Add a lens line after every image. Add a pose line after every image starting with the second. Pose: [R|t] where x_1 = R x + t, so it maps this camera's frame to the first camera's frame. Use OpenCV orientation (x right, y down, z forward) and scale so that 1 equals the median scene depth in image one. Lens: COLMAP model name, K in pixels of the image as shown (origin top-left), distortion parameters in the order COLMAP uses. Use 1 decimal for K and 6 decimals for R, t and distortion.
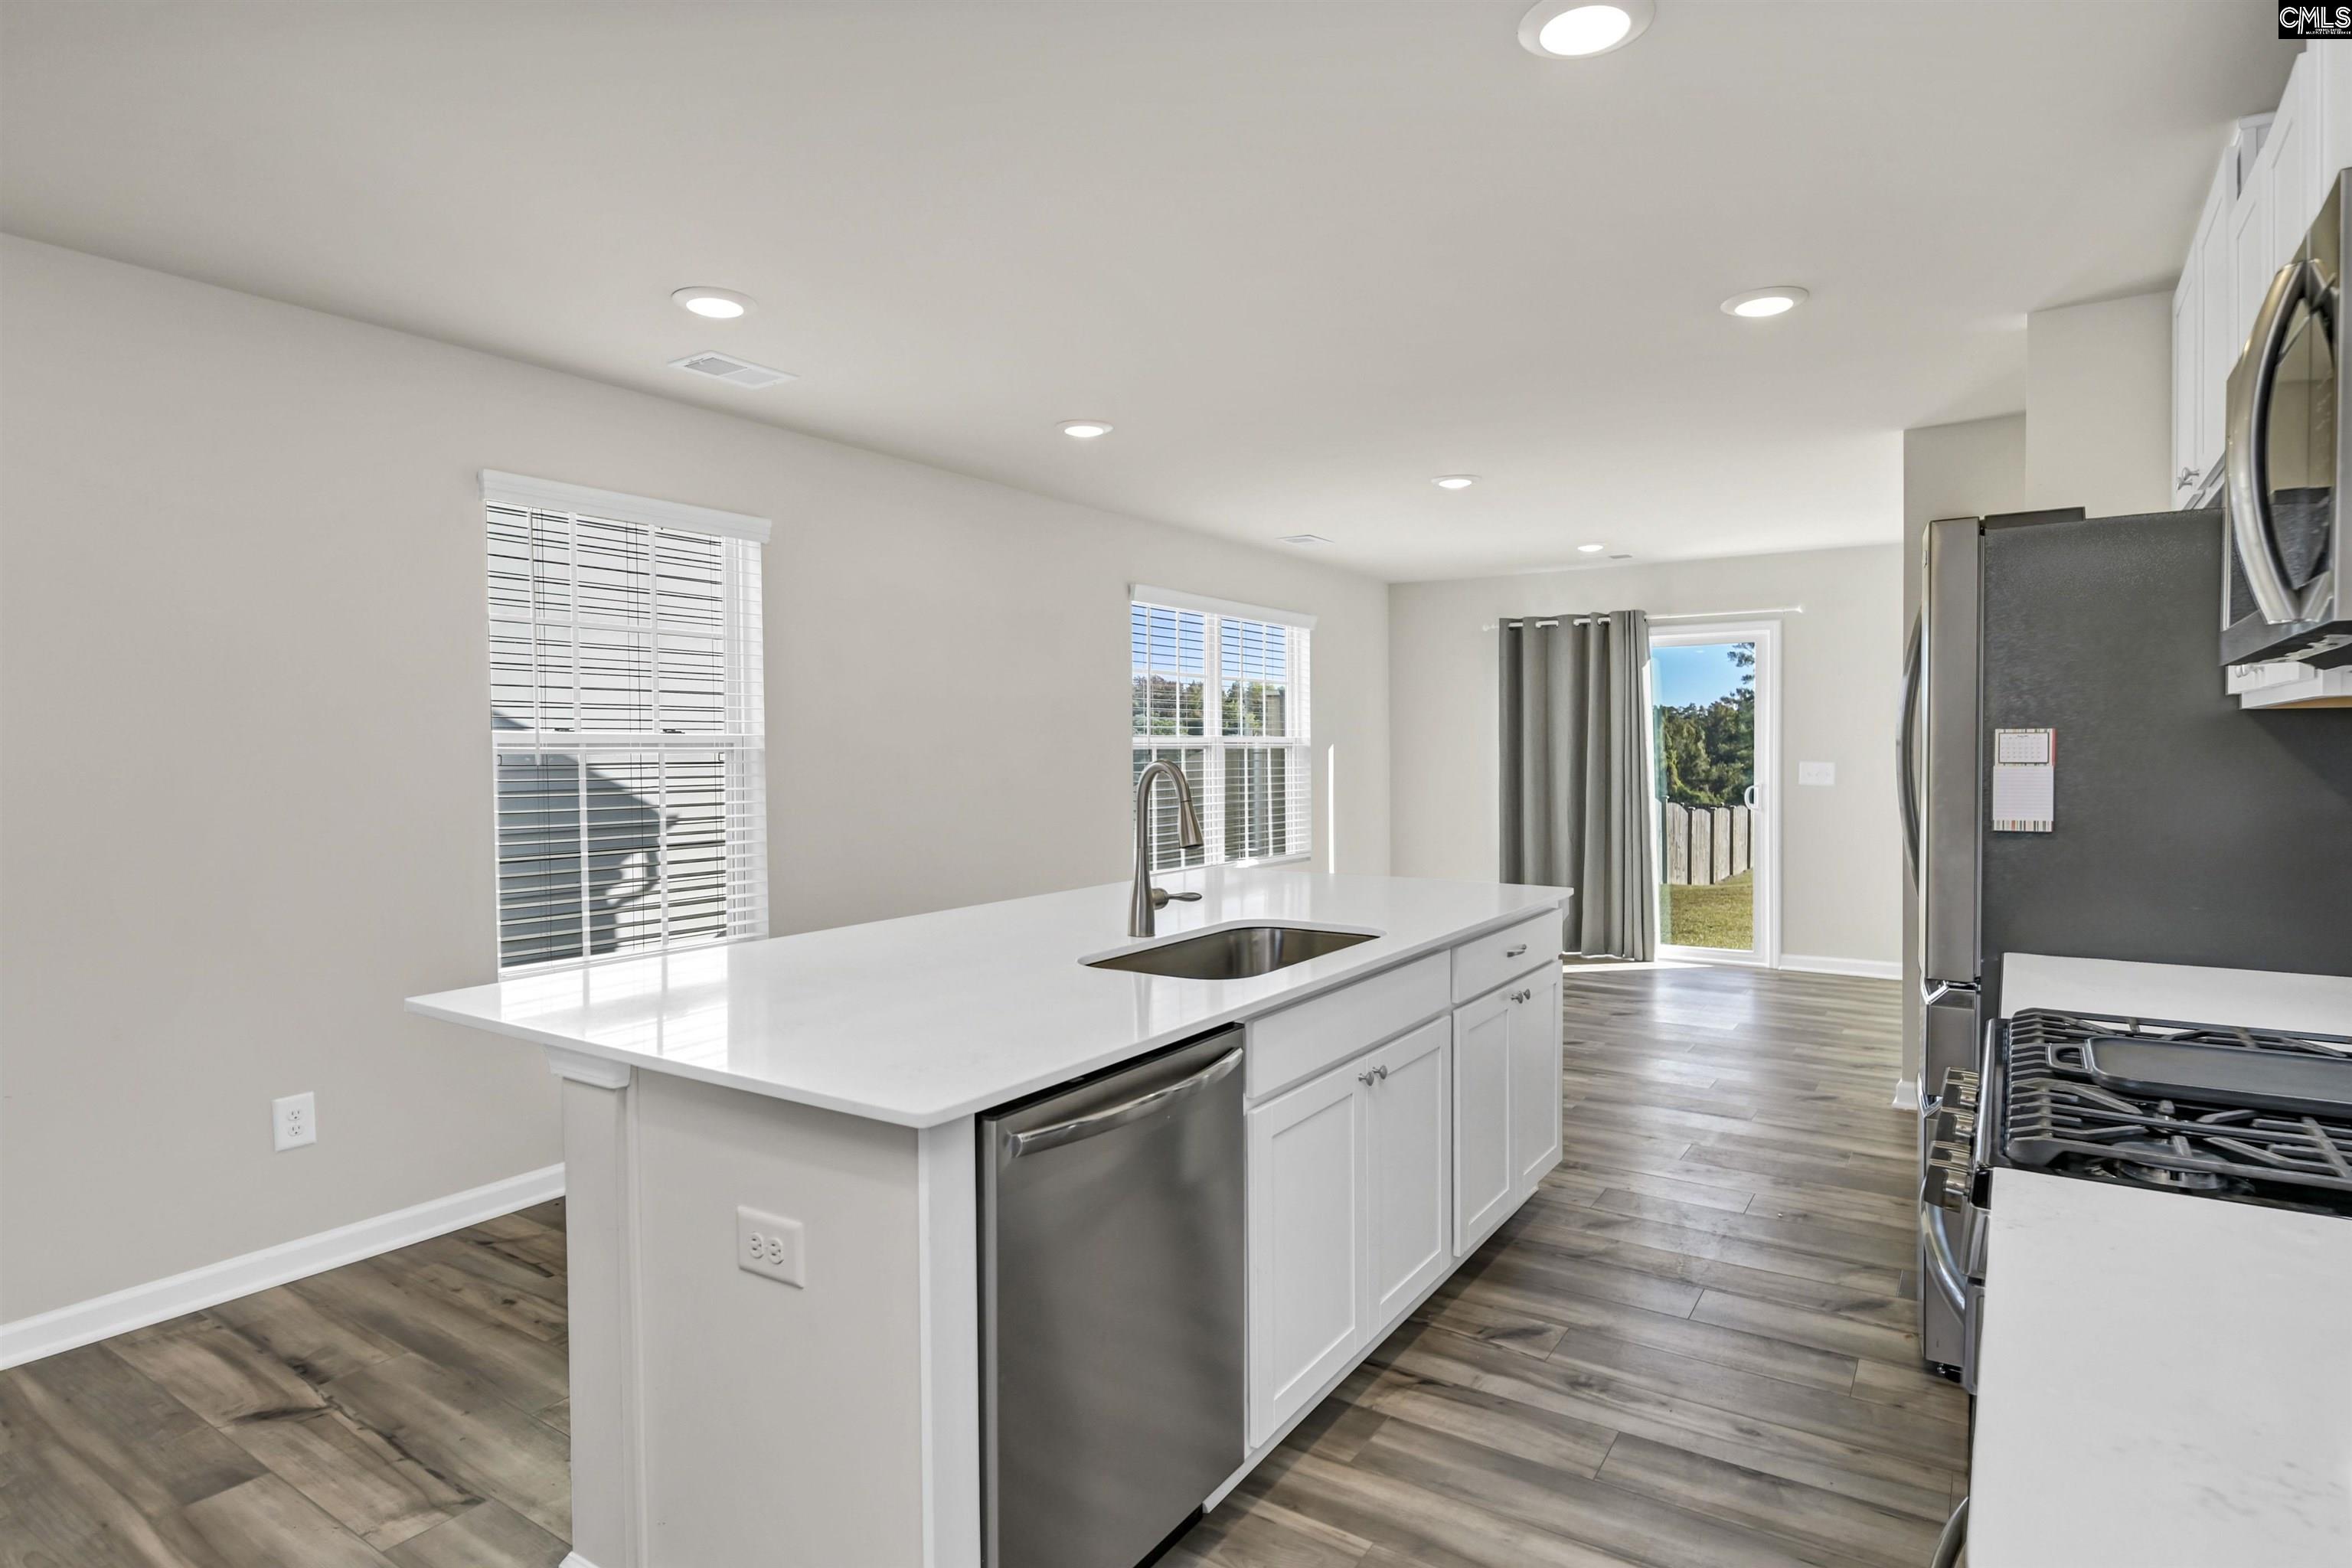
lens RADIAL K [[1218.0, 0, 1181.2], [0, 1218.0, 777.0], [0, 0, 1]] dist [0.012474, -0.012948]
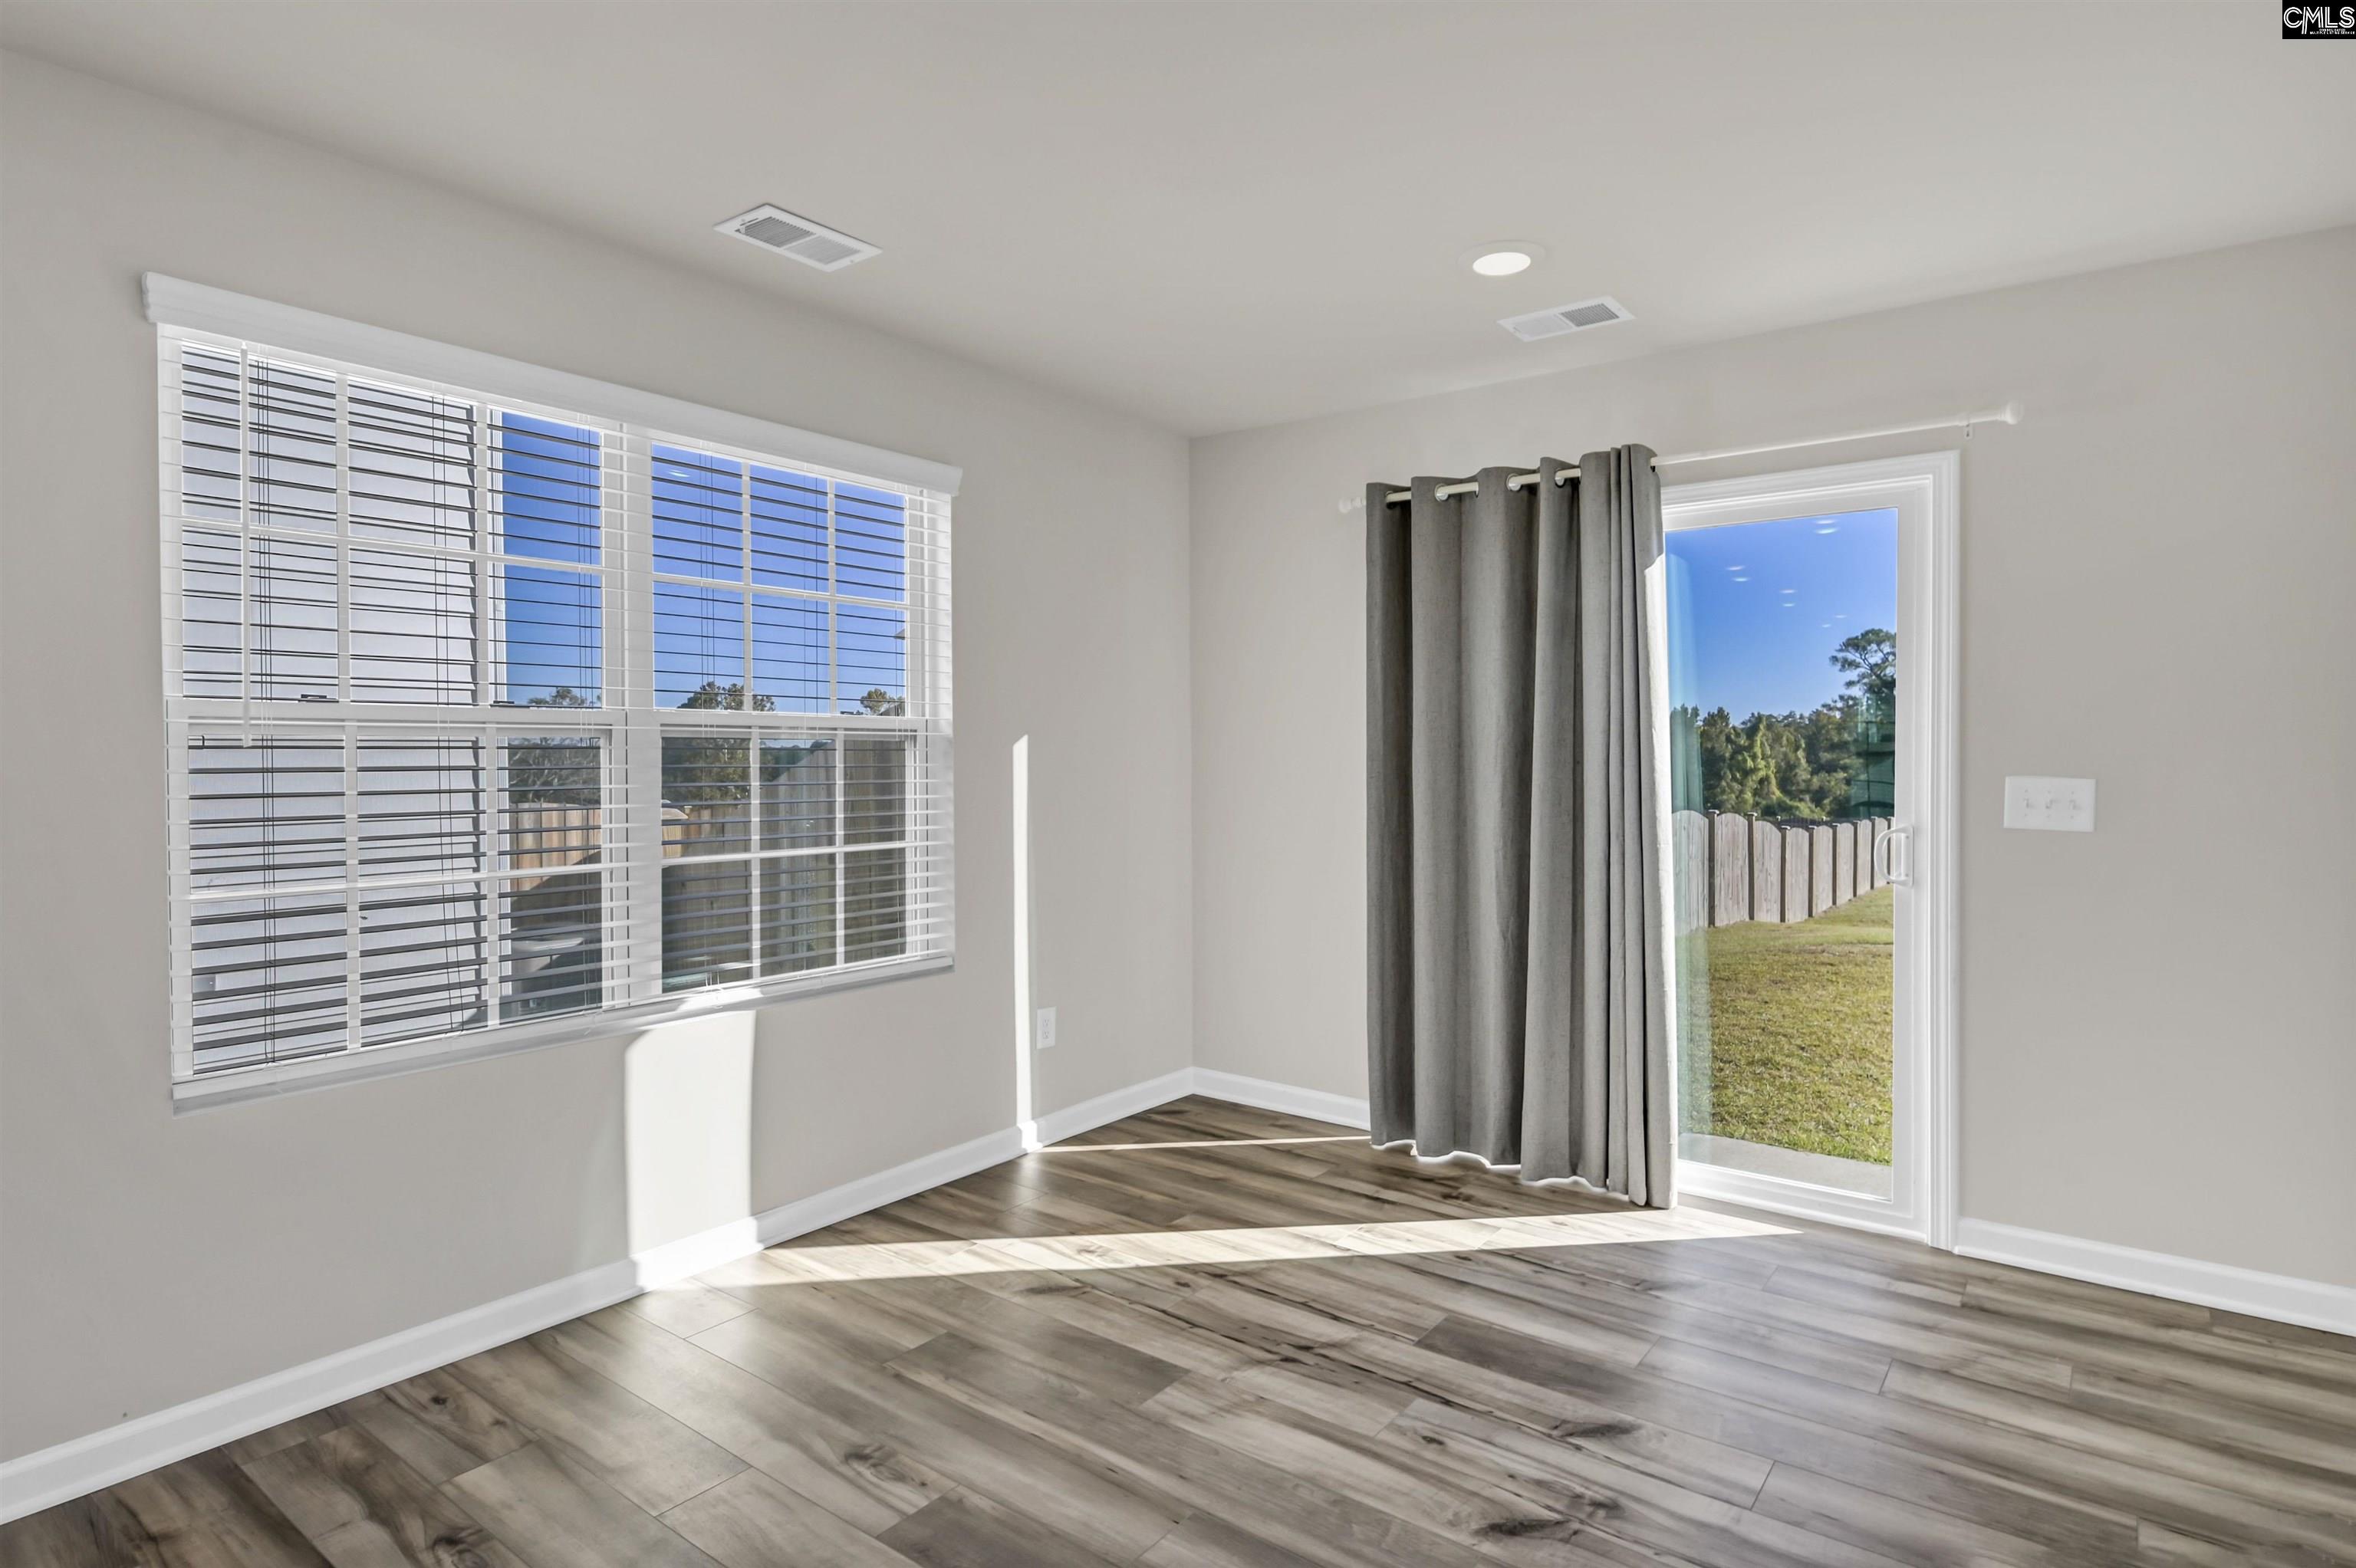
lens RADIAL K [[1219.9, 0, 1177.6], [0, 1219.9, 769.4], [0, 0, 1]] dist [0.012474, -0.012948]
pose [[0.997621, 0.006088, -0.068668, 0.234854], [-0.006846, 0.999918, -0.010801, -0.006989], [0.068596, 0.011246, 0.997581, 0.529375]]
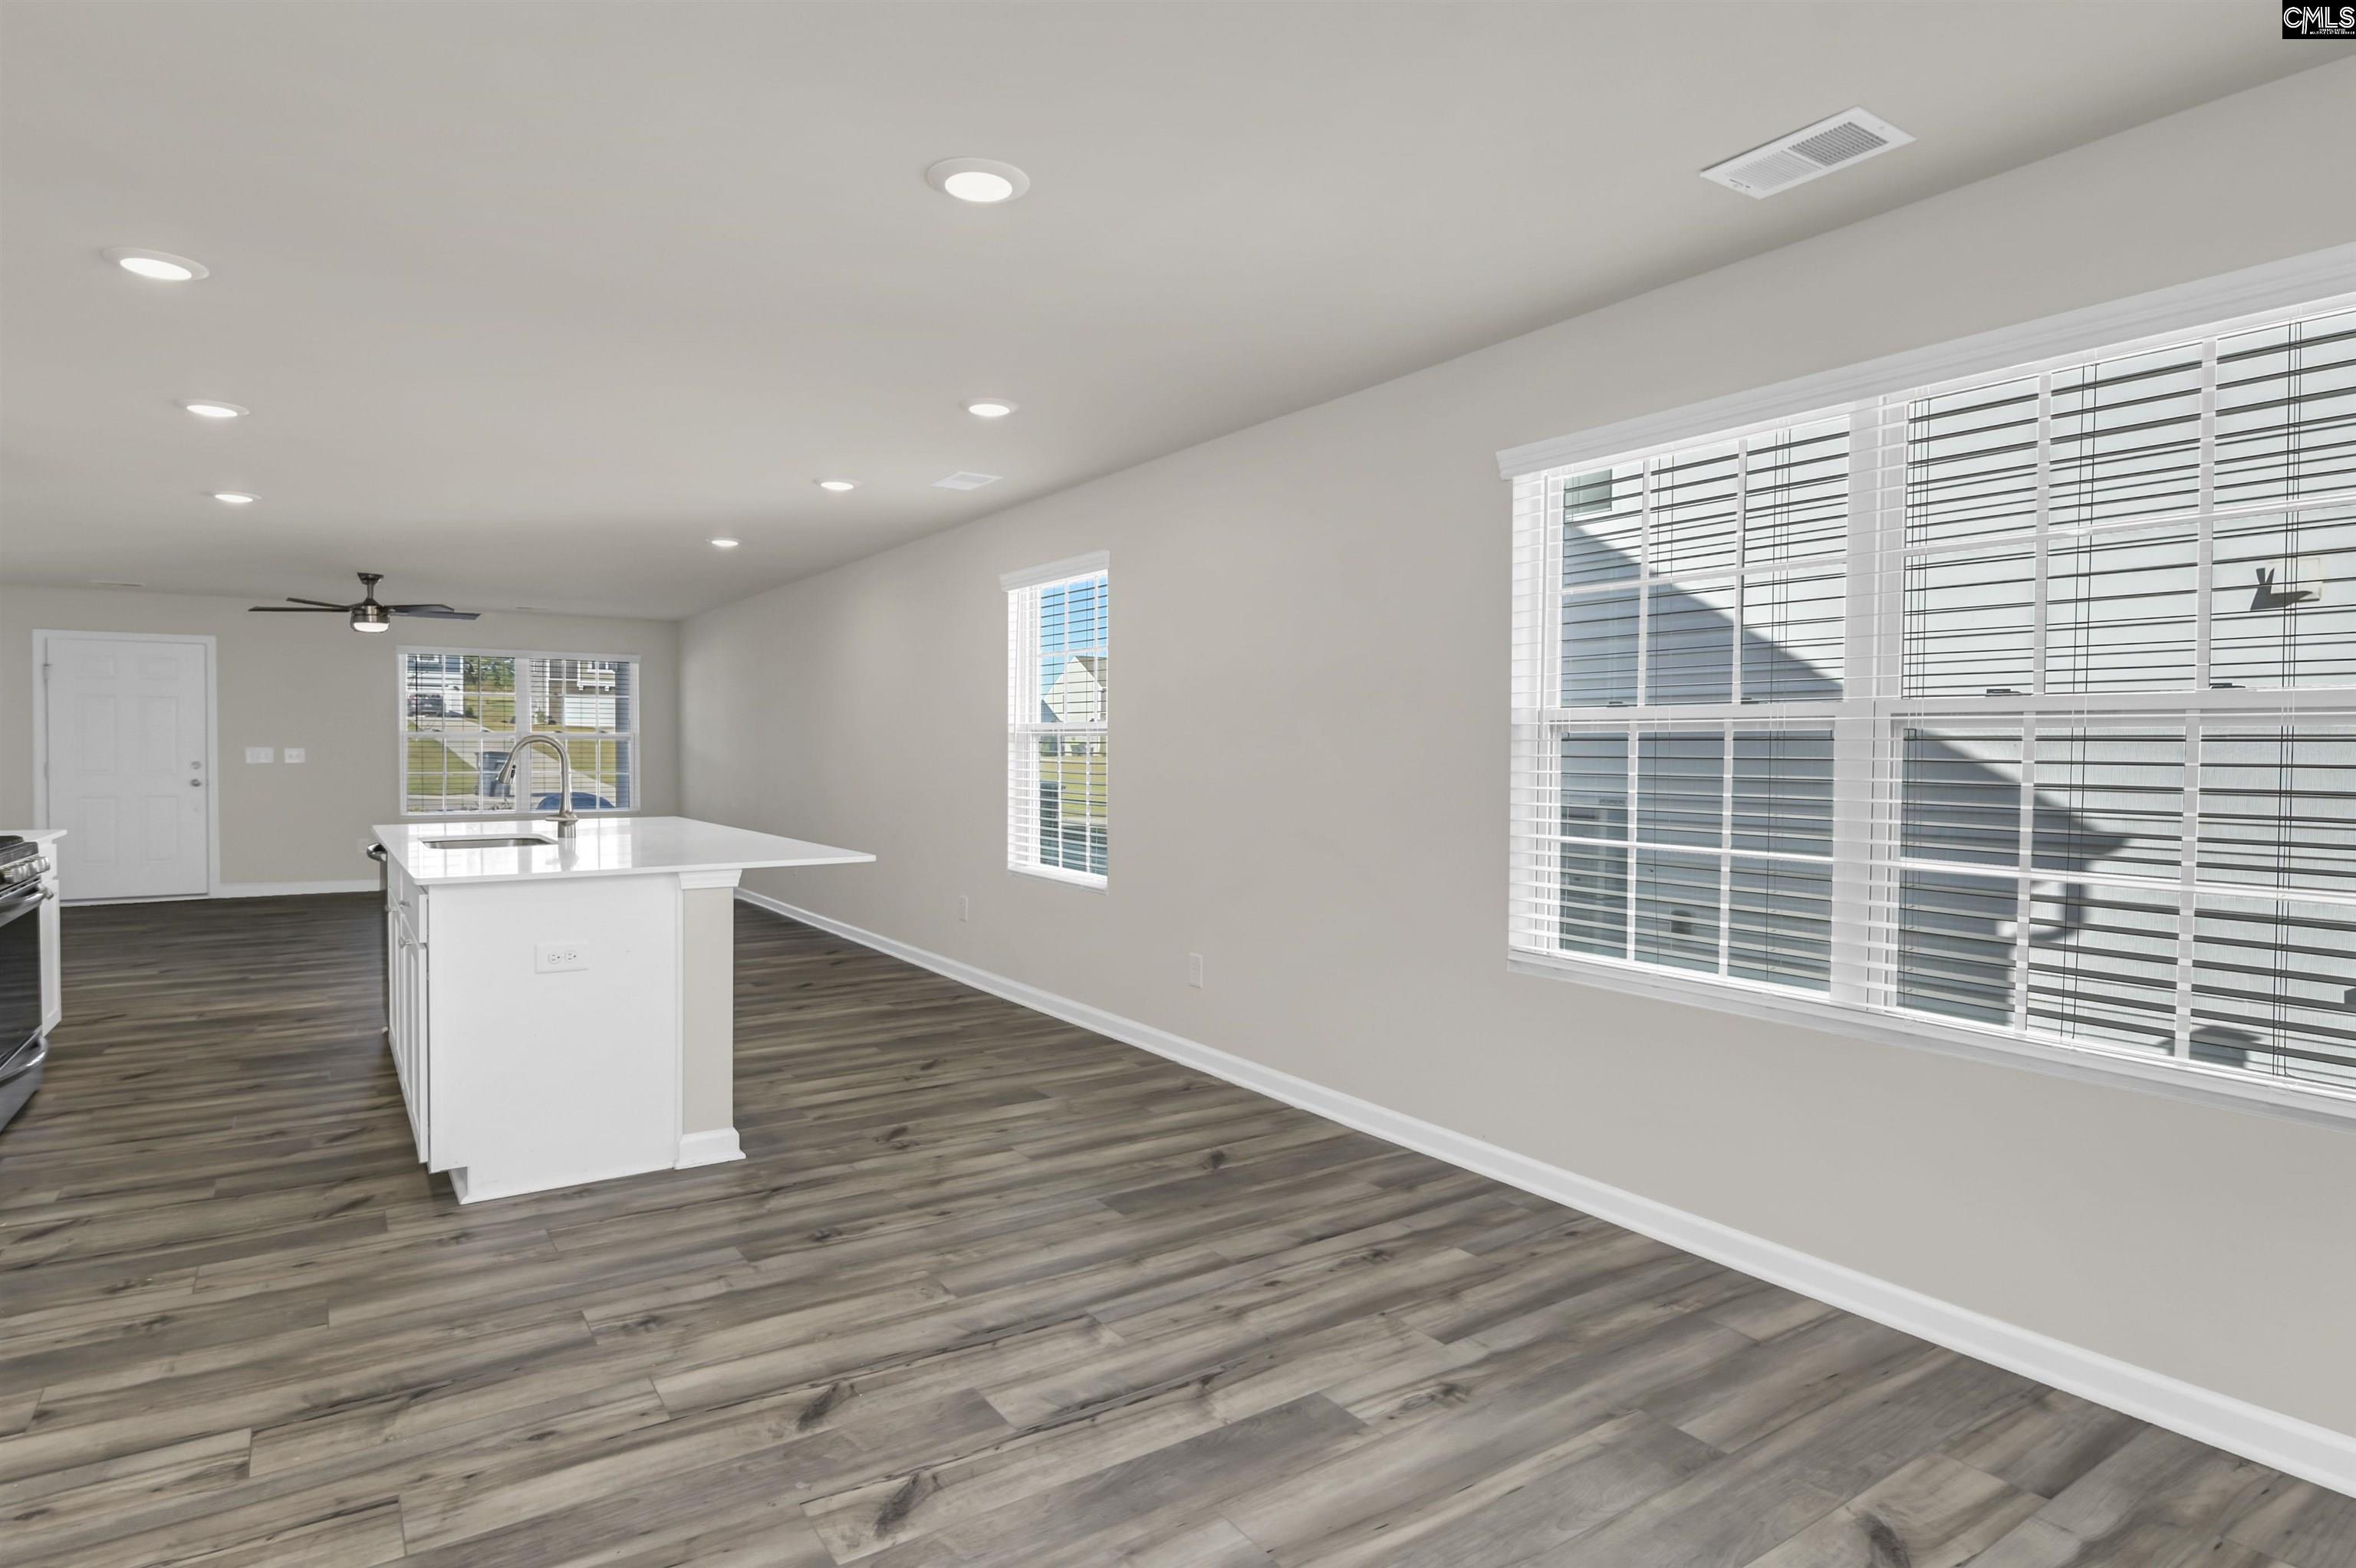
lens RADIAL K [[1219.9, 0, 1314.7], [0, 1219.9, 775.5], [0, 0, 1]] dist [0.012474, -0.012948]
pose [[-0.299206, 0.021980, -0.953935, 0.457418], [-0.025235, 0.999203, 0.030938, -0.013823], [0.953855, 0.033329, -0.298413, 0.886373]]
